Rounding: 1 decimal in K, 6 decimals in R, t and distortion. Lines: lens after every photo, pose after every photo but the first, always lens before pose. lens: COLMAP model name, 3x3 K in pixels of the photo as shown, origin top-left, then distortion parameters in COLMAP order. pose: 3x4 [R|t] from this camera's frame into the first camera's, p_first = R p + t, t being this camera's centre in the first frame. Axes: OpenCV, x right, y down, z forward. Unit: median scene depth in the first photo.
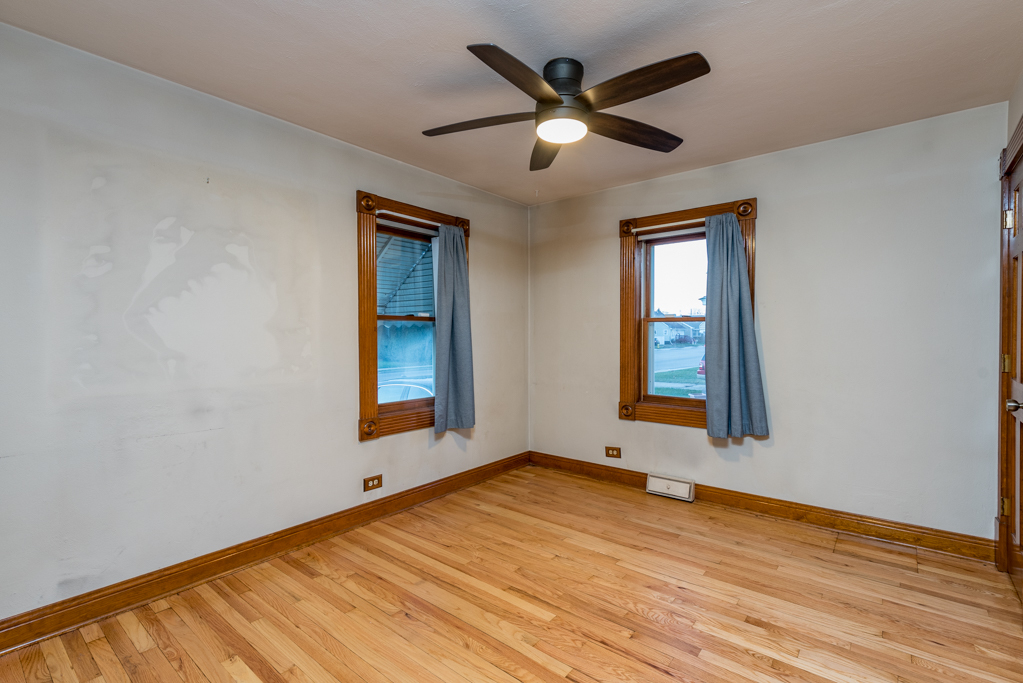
lens RADIAL K [[465.9, 0, 571.7], [0, 465.9, 340.7], [0, 0, 1]] dist [0.015102, -0.007062]
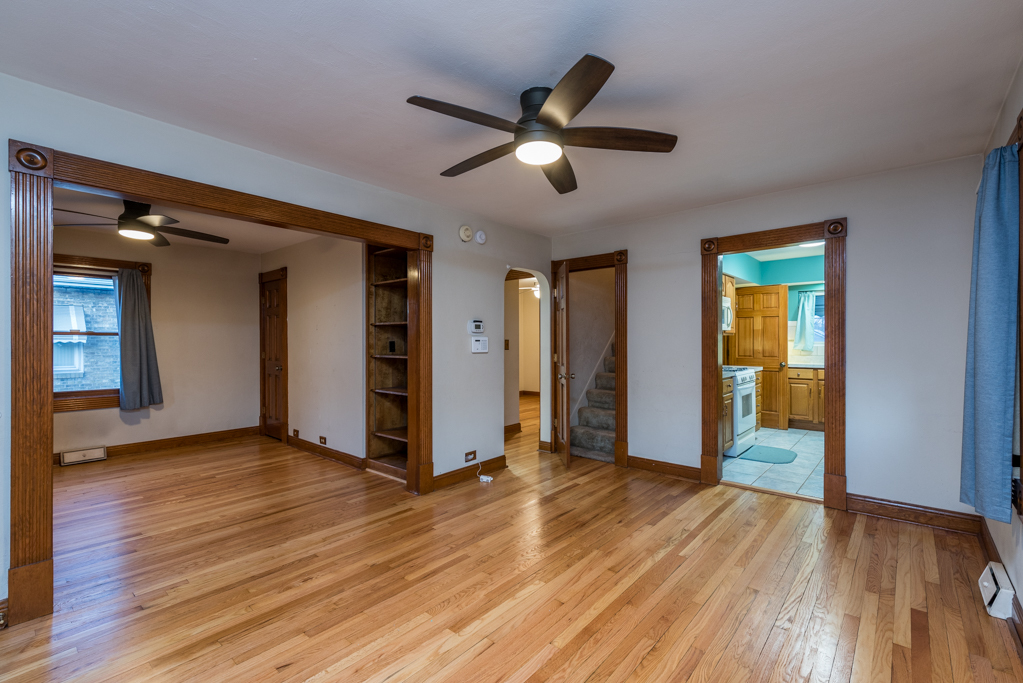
lens RADIAL K [[460.4, 0, 461.5], [0, 460.4, 342.9], [0, 0, 1]] dist [0.001463, 0.000084]
pose [[0.144884, -0.000398, 0.989449, -1.034512], [0.015917, 0.999871, -0.001928, 0.000685], [-0.989321, 0.016028, 0.144871, -0.335406]]
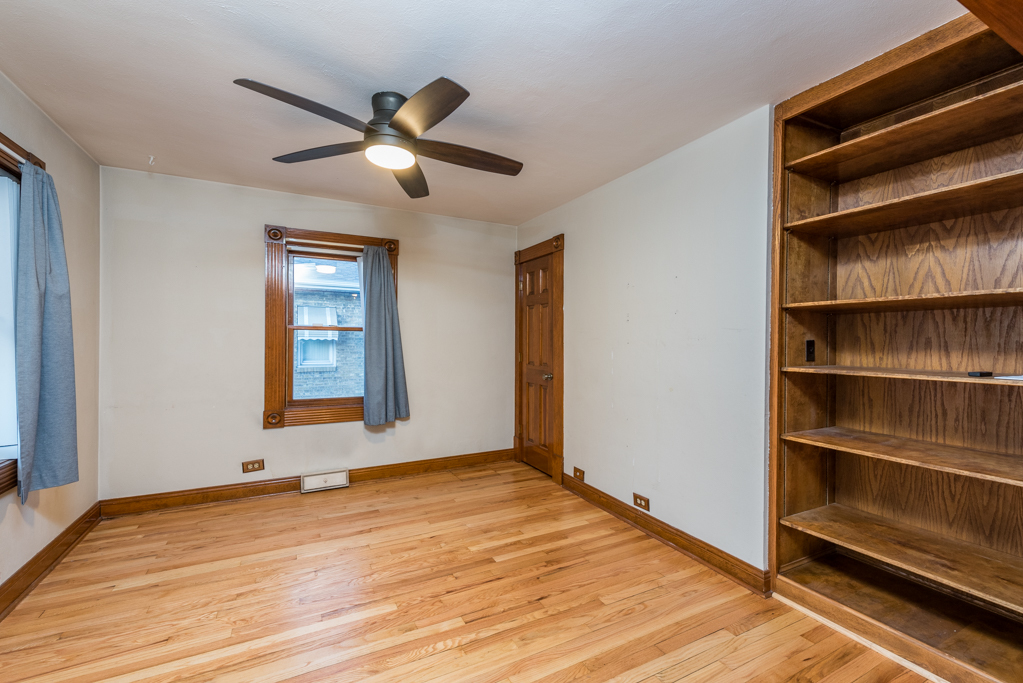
lens RADIAL K [[401.7, 0, 480.3], [0, 401.7, 342.2], [0, 0, 1]] dist [0.002719, 0.000076]
pose [[0.478780, 0.003701, 0.877927, -0.468689], [0.004805, 0.999965, -0.006836, -0.004975], [-0.877922, 0.007492, 0.478746, 0.232598]]
